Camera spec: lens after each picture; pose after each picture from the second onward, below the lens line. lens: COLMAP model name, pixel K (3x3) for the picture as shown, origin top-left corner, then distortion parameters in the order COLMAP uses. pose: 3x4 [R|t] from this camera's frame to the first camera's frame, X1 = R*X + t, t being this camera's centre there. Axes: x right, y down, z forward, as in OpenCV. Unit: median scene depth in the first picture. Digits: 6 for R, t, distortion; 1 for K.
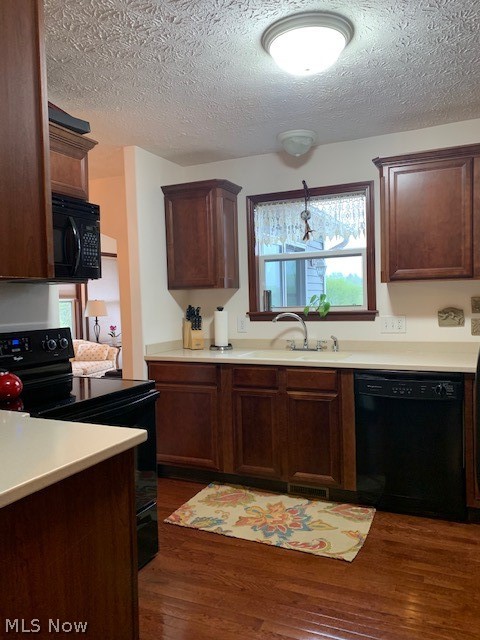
lens RADIAL K [[497.2, 0, 240.0], [0, 497.2, 320.0], [0, 0, 1]] dist [0.040668, -0.004934]
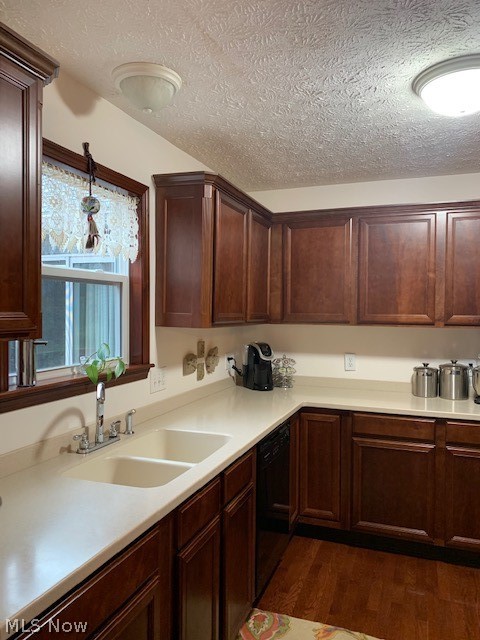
lens RADIAL K [[497.2, 0, 240.0], [0, 497.2, 320.0], [0, 0, 1]] dist [0.040668, -0.004934]
pose [[-0.078404, 0.002063, 0.996920, -0.472783], [0.033378, 0.999443, 0.000556, -0.080296], [-0.996363, 0.033318, -0.078430, 0.931217]]
